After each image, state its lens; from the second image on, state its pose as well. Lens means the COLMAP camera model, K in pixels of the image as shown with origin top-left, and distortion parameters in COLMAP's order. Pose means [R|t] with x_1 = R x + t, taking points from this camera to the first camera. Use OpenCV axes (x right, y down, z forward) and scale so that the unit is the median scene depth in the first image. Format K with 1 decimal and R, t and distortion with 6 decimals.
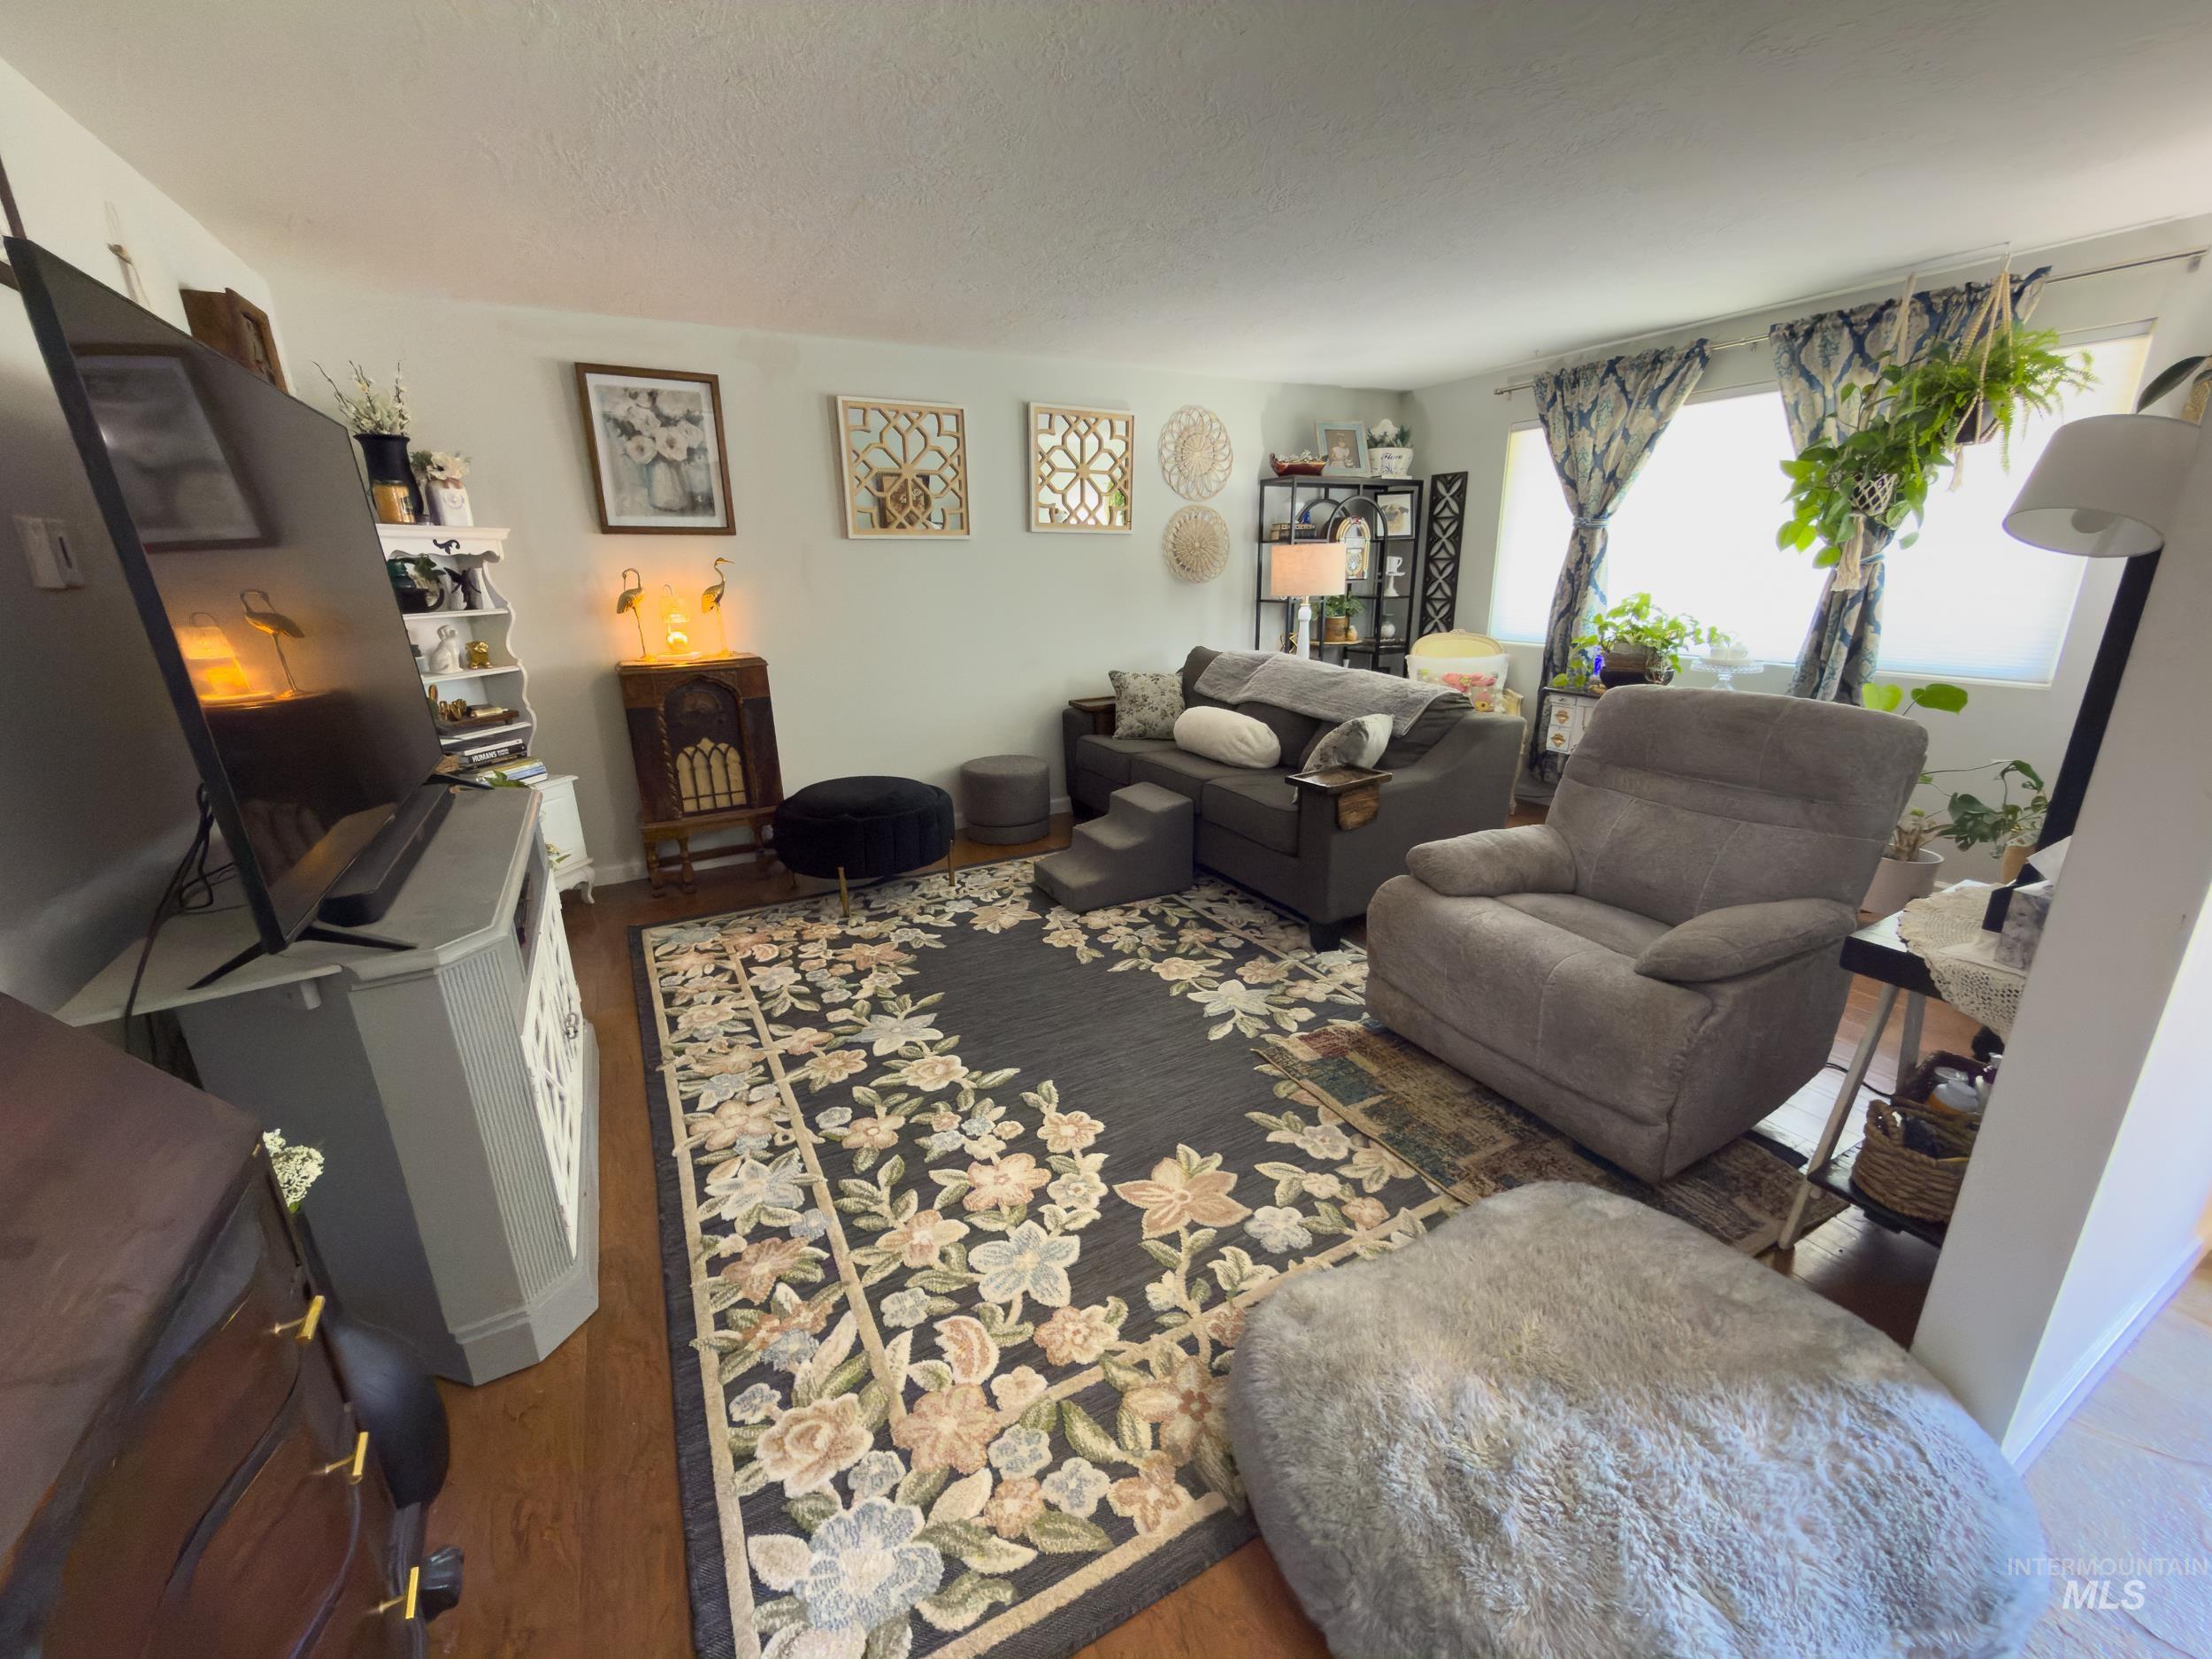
lens RADIAL K [[883.2, 0, 1106.0], [0, 883.2, 829.5], [0, 0, 1]] dist [0.001148, 0.000163]
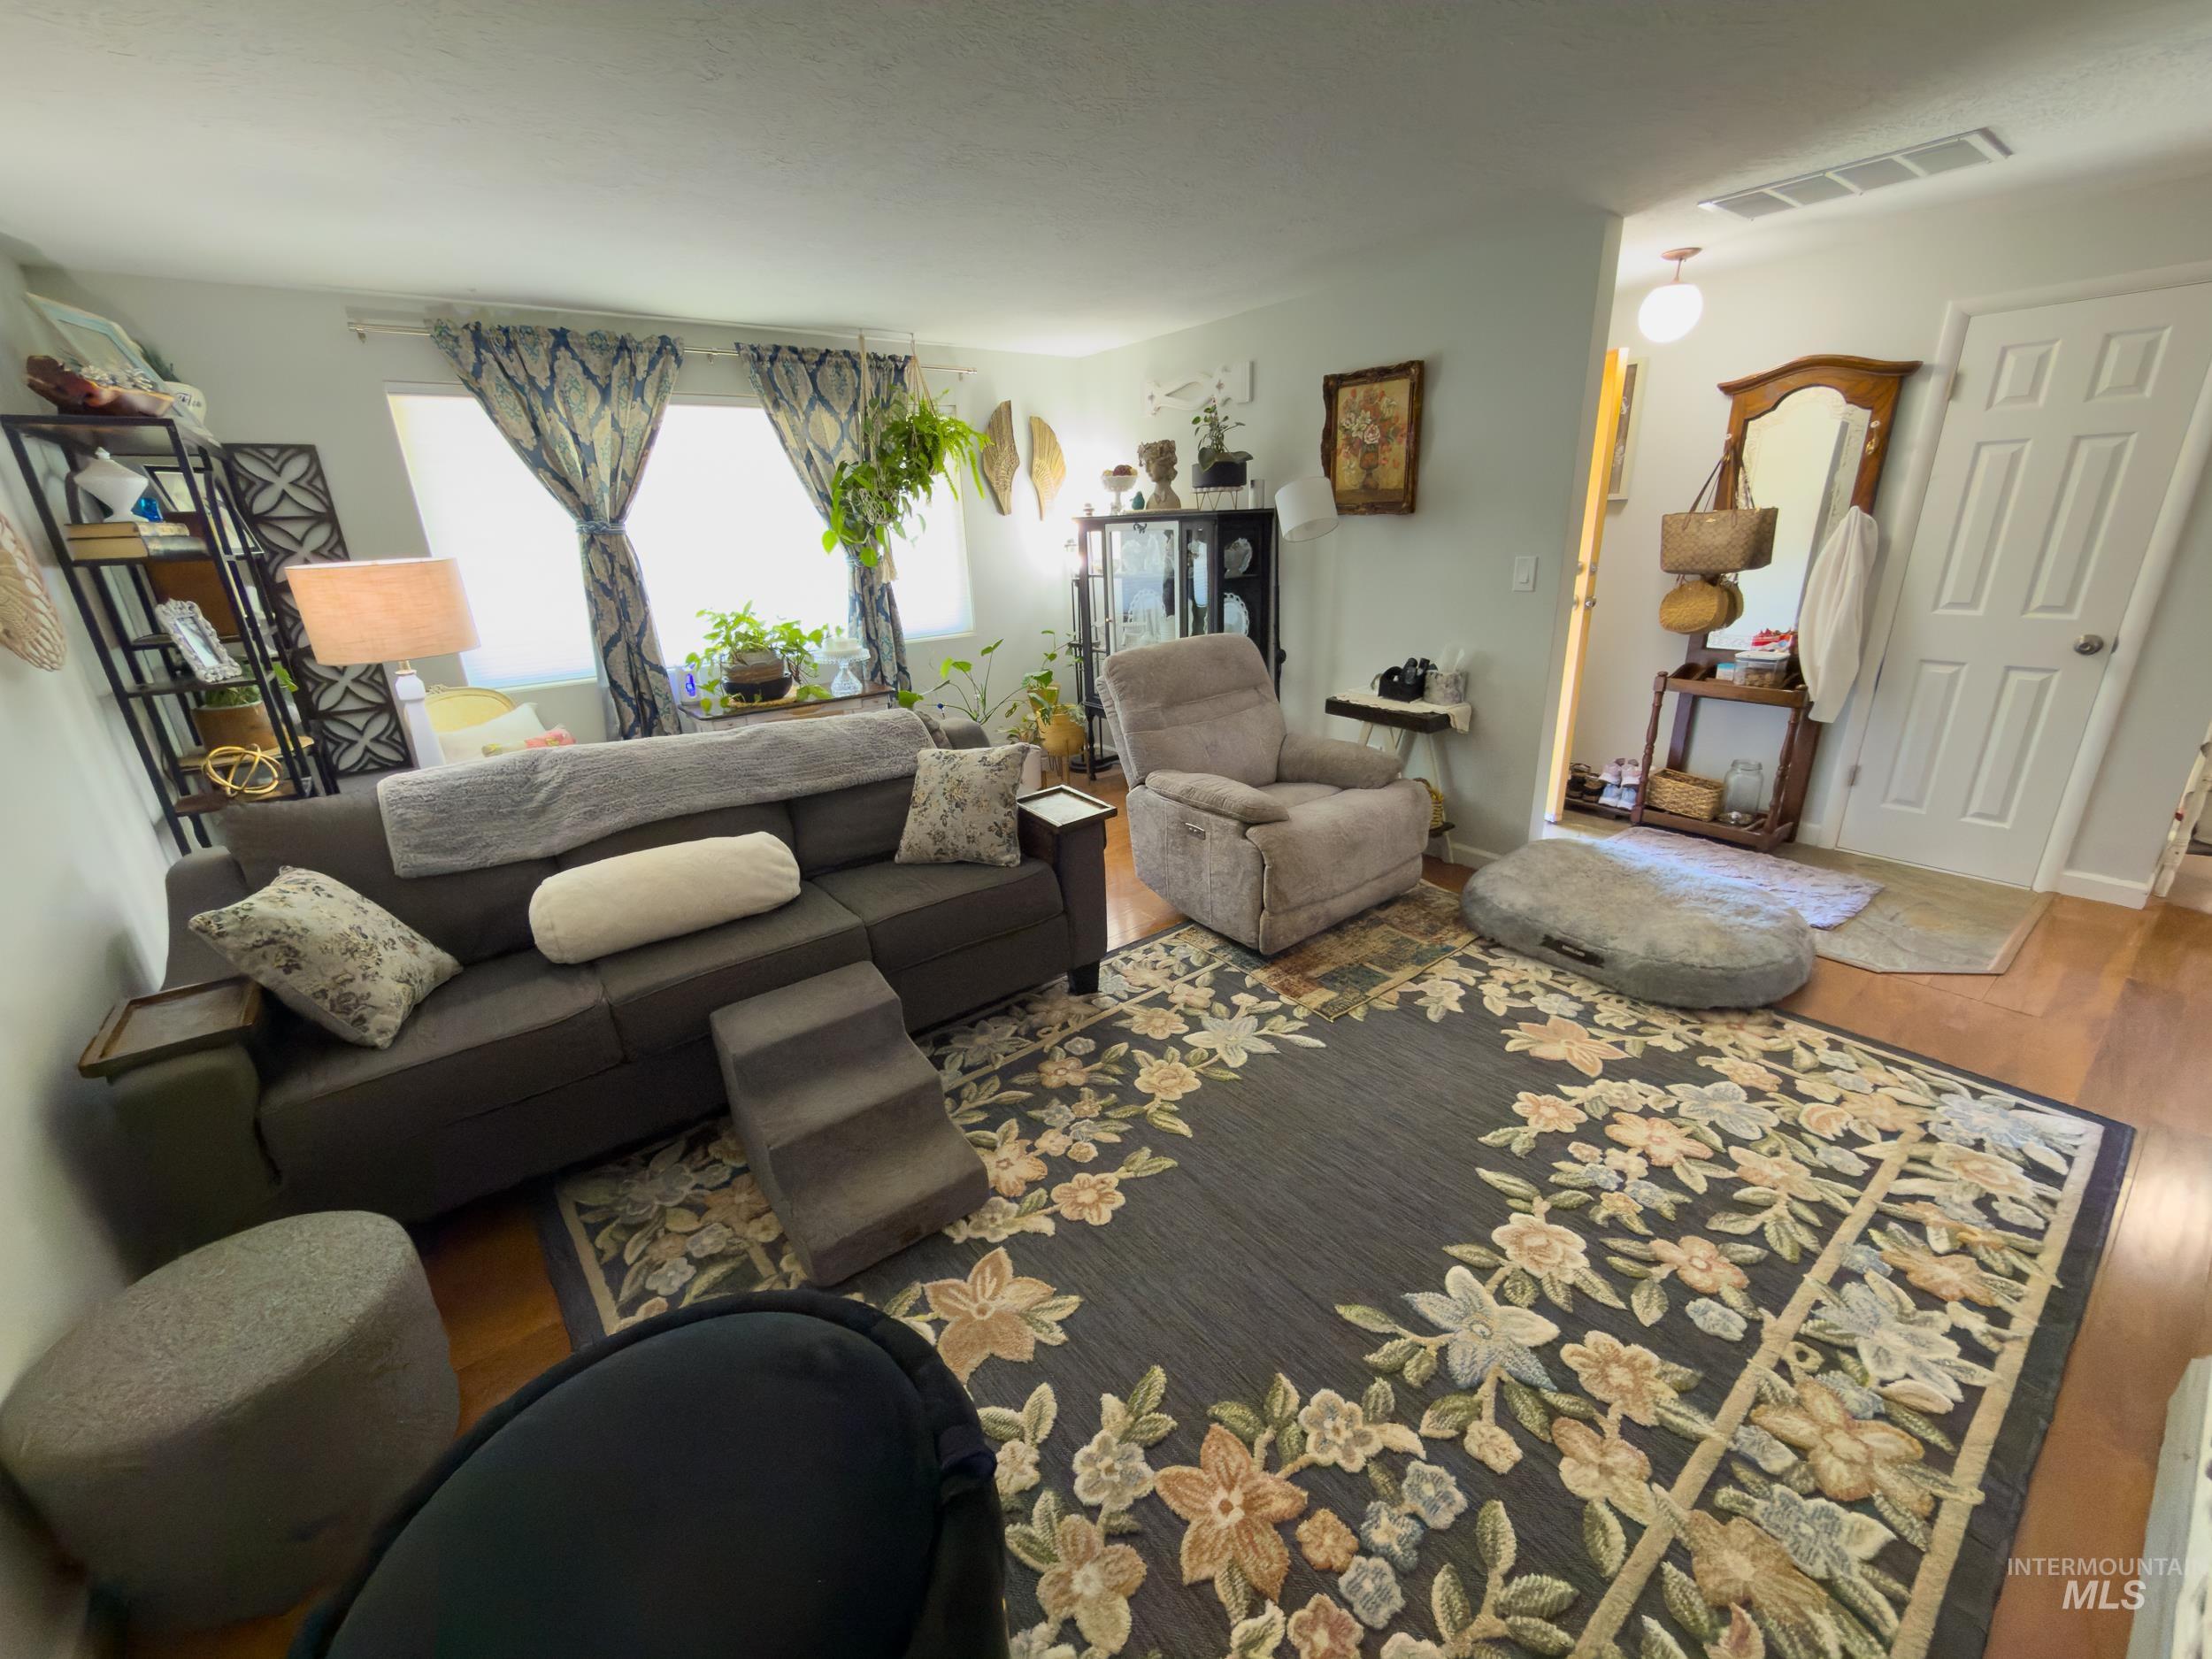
lens RADIAL K [[883.2, 0, 1106.0], [0, 883.2, 829.5], [0, 0, 1]] dist [0.001148, 0.000163]
pose [[-0.157438, -0.307549, 0.938417, -0.704206], [0.325750, 0.880907, 0.343352, -0.397267], [-0.932255, 0.359746, -0.038504, 1.207157]]
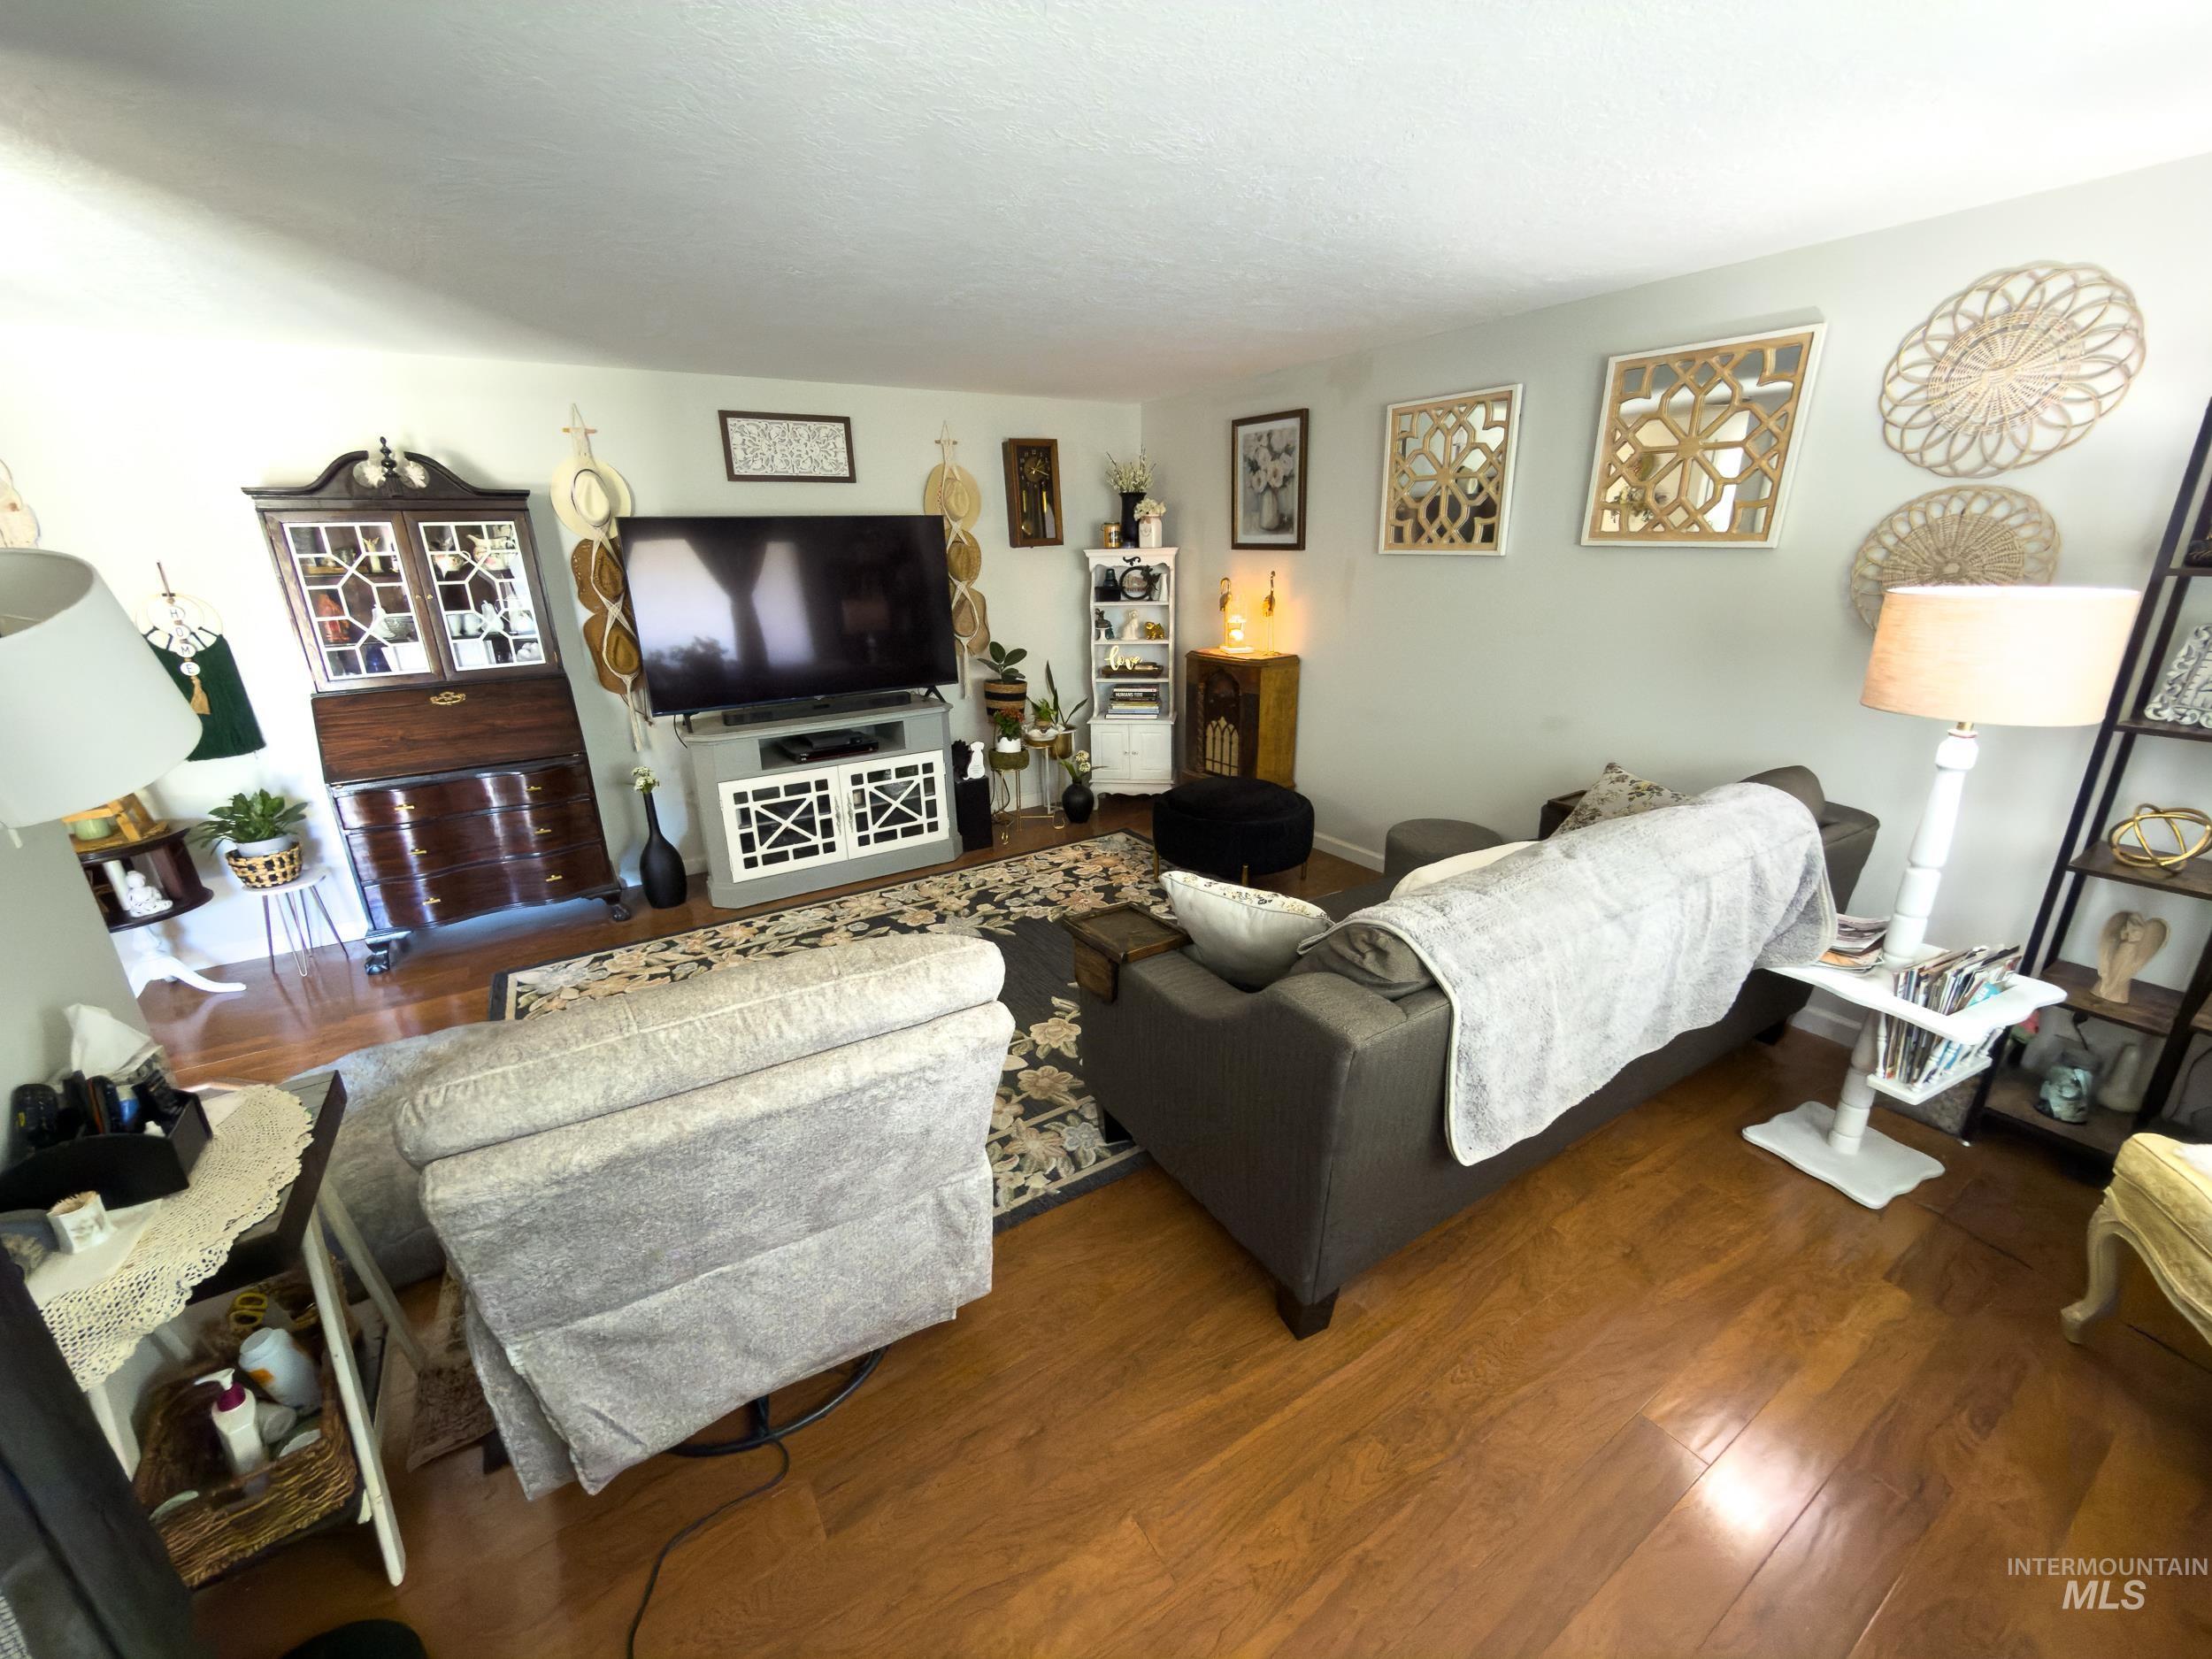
lens RADIAL K [[883.2, 0, 1106.0], [0, 883.2, 829.5], [0, 0, 1]] dist [0.001148, 0.000163]
pose [[0.070854, 0.327019, -0.942358, 1.117401], [-0.268578, 0.916097, 0.297712, -0.421793], [0.960649, 0.232002, 0.152739, 1.029487]]
